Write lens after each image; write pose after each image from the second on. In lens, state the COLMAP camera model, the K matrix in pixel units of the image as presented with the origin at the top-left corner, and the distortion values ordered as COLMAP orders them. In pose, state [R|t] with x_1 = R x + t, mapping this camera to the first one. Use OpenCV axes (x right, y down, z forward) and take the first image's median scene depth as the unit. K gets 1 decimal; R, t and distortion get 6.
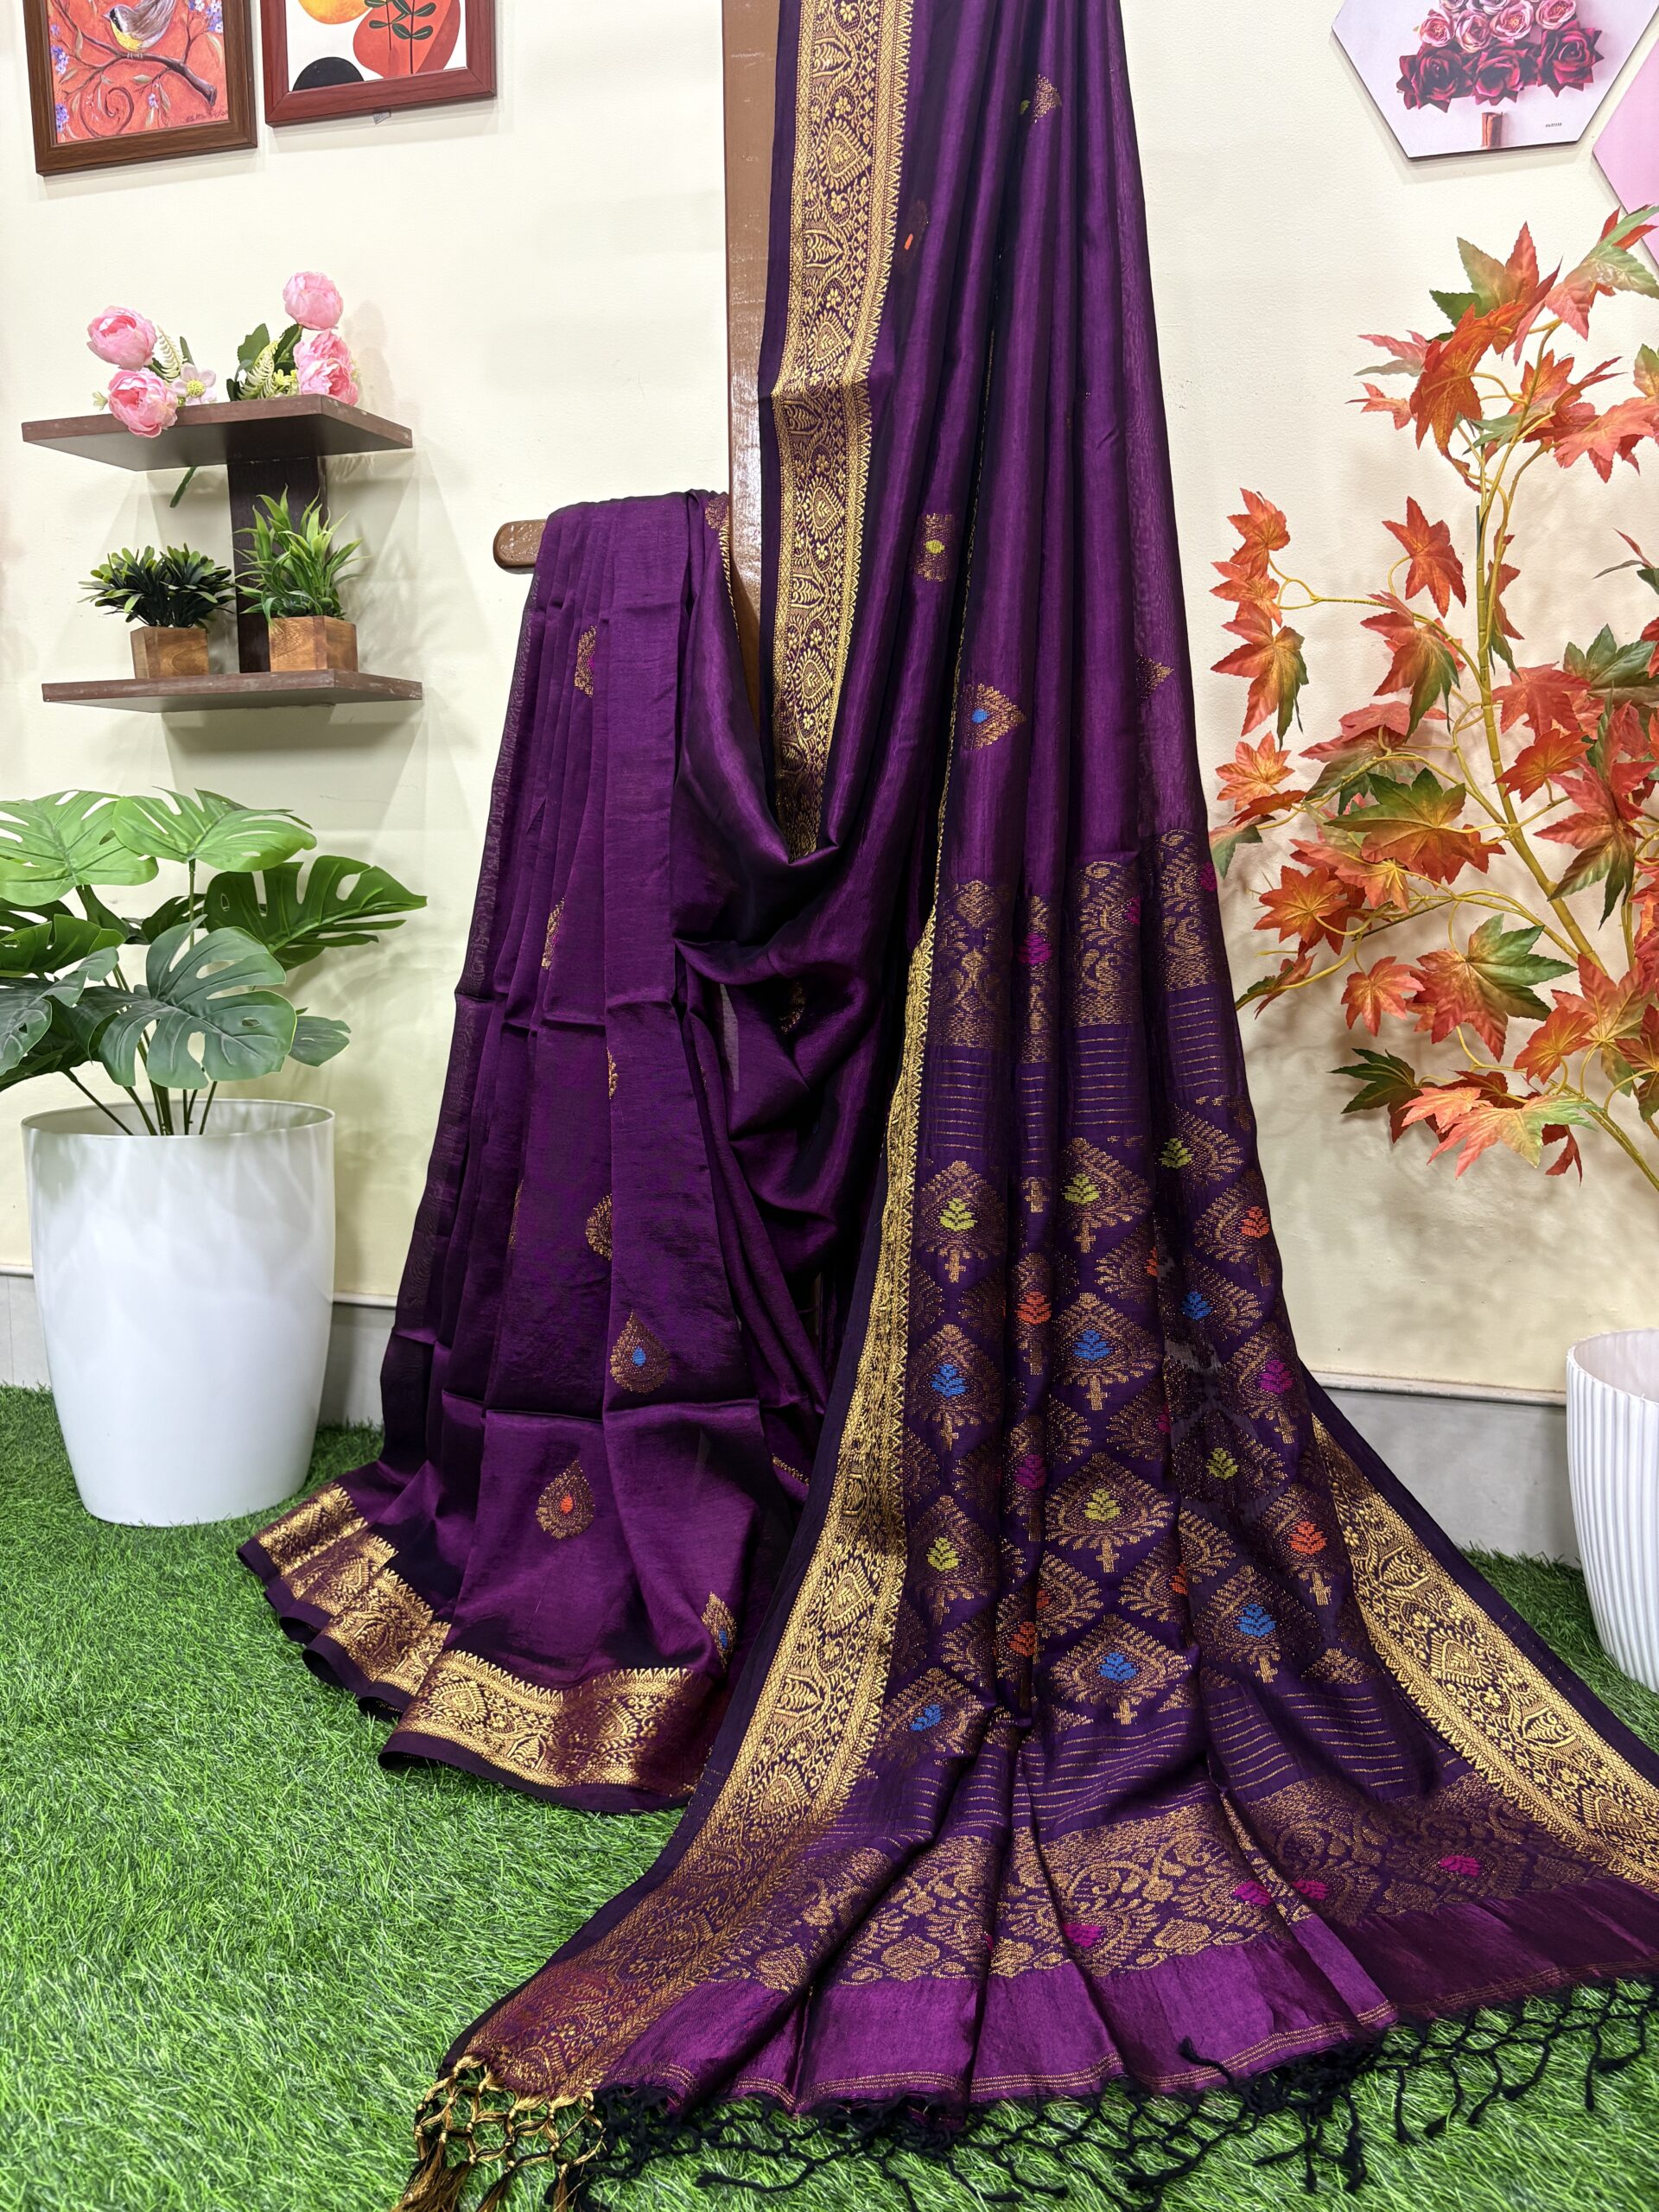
lens RADIAL K [[1656.6, 0, 828.2], [0, 1656.6, 1123.2], [0, 0, 1]] dist [0.008211, -0.020939]
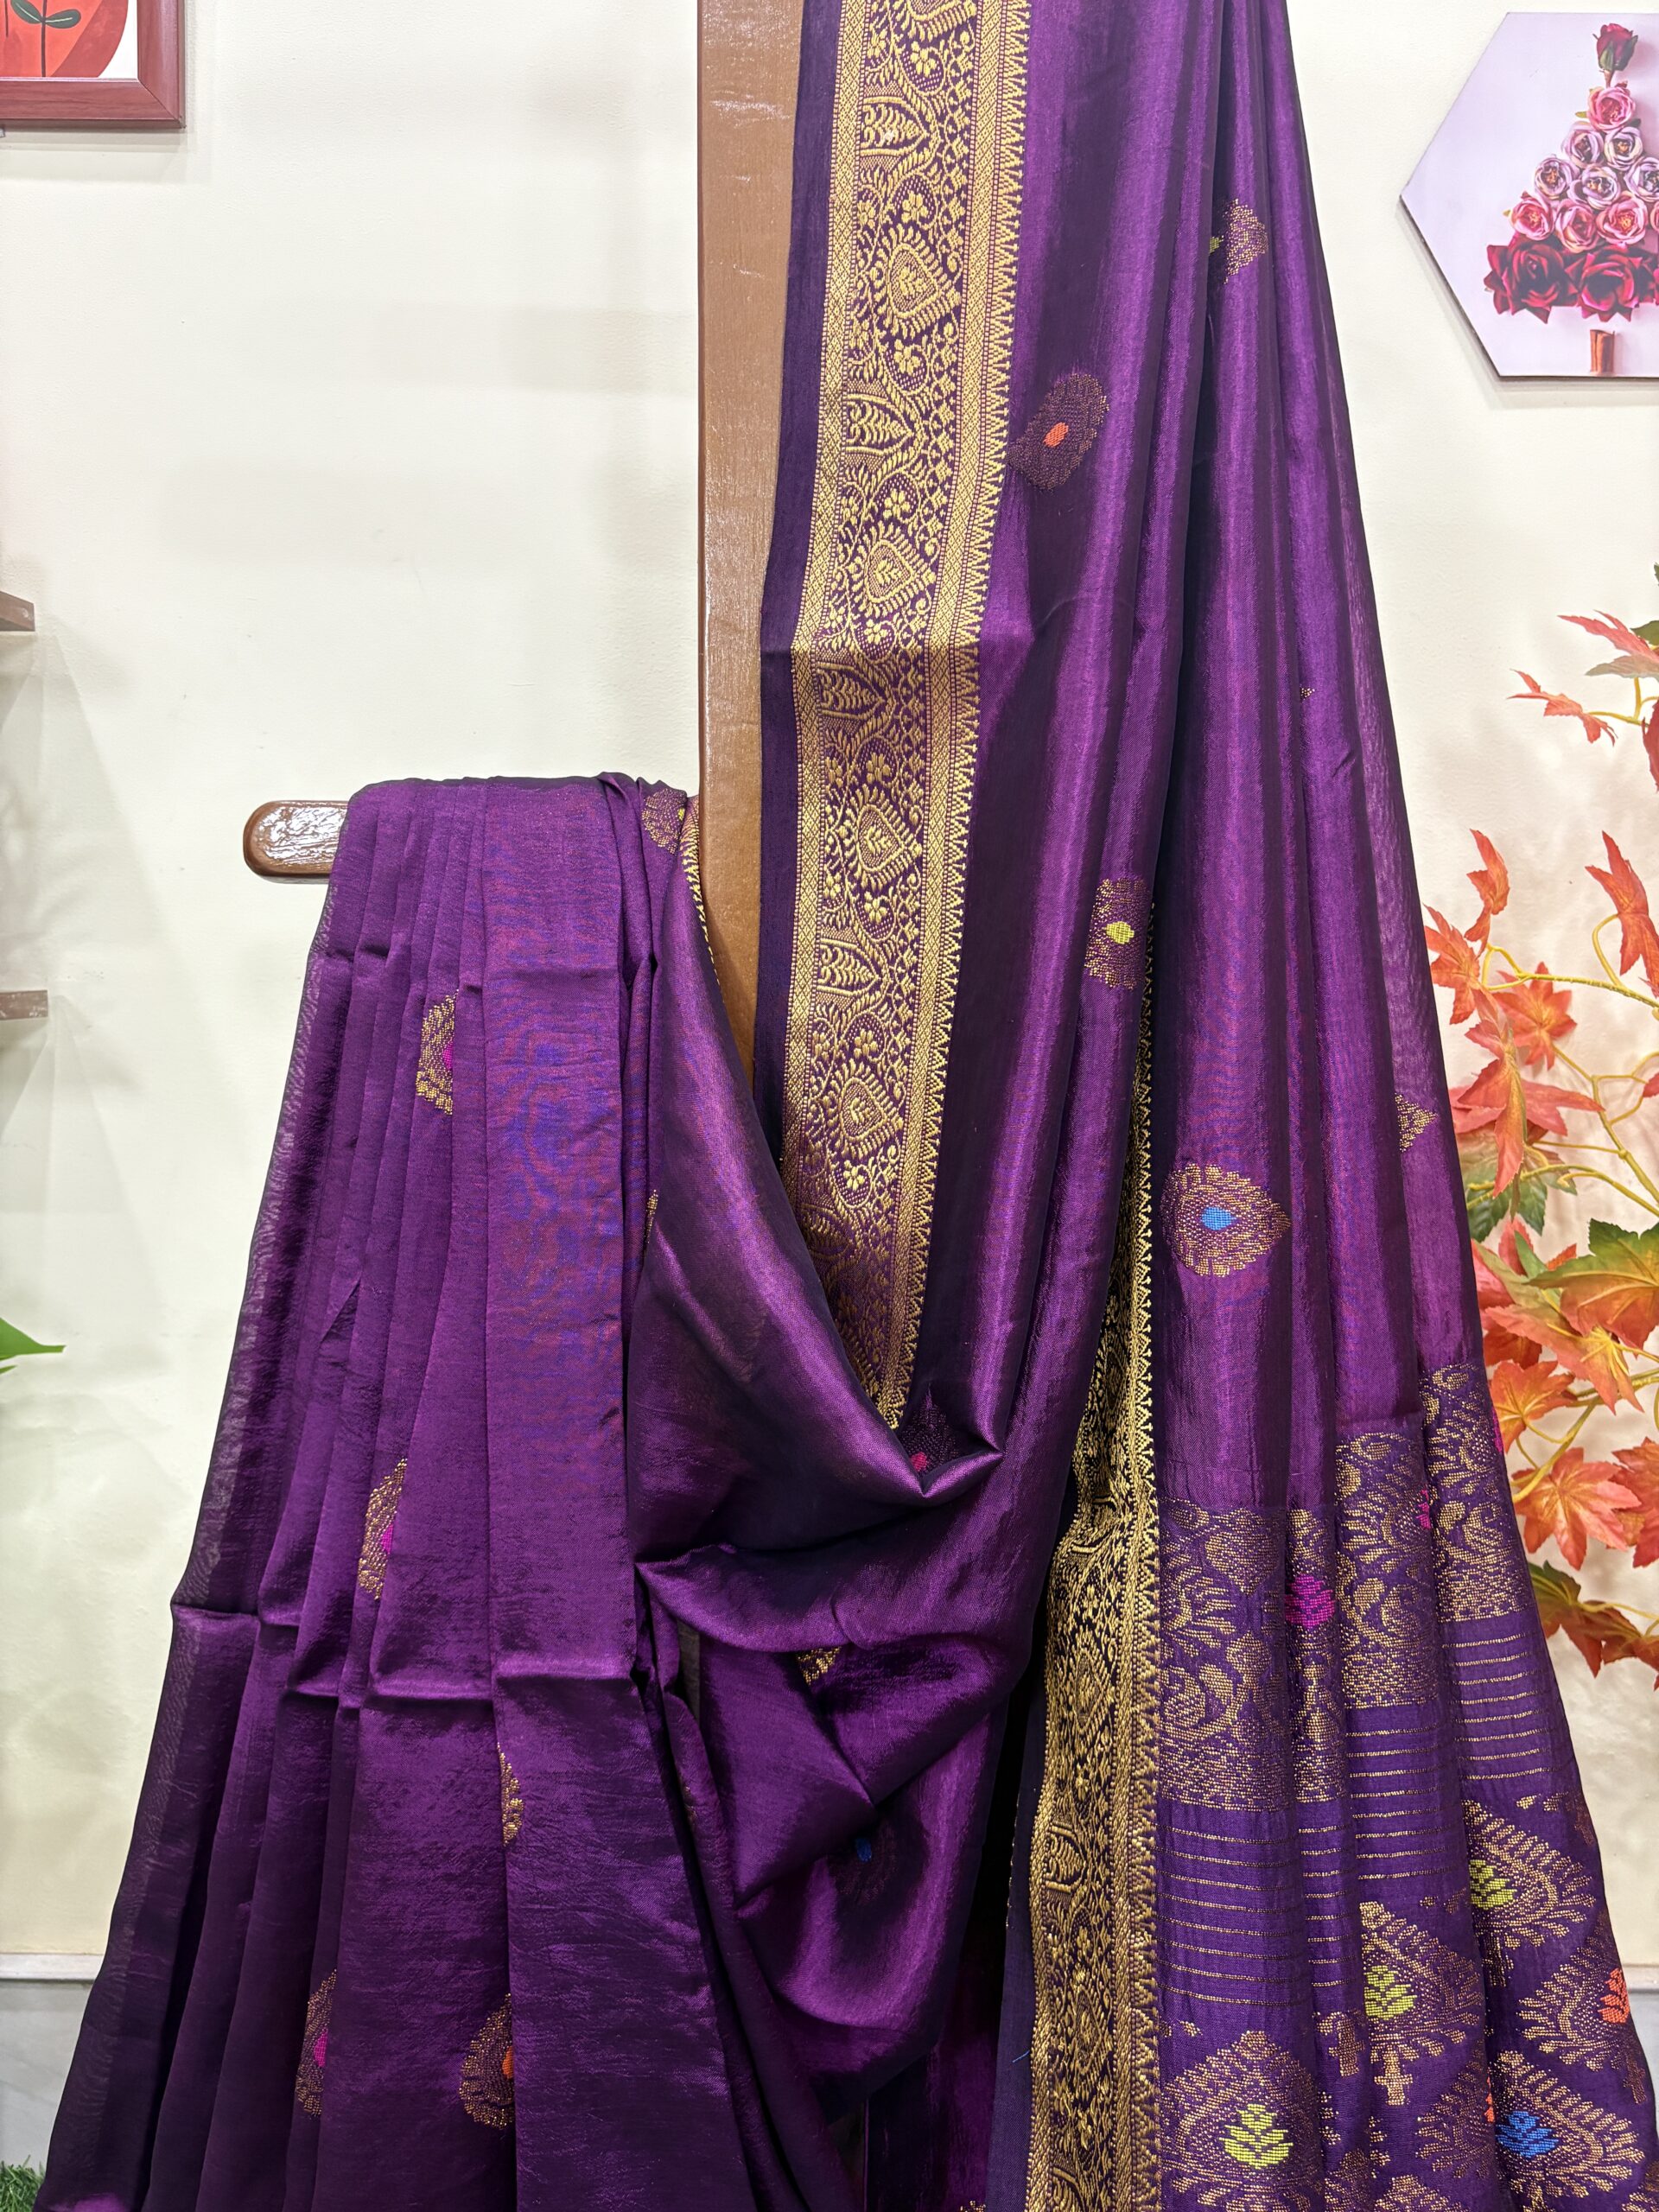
lens RADIAL K [[1685.1, 0, 829.5], [0, 1685.1, 1106.0], [0, 0, 1]] dist [0.043804, -0.054810]
pose [[0.960765, -0.010062, 0.277180, -0.190614], [0.034026, 0.996069, -0.081785, -0.219285], [-0.275268, 0.088008, 0.957331, 0.412600]]
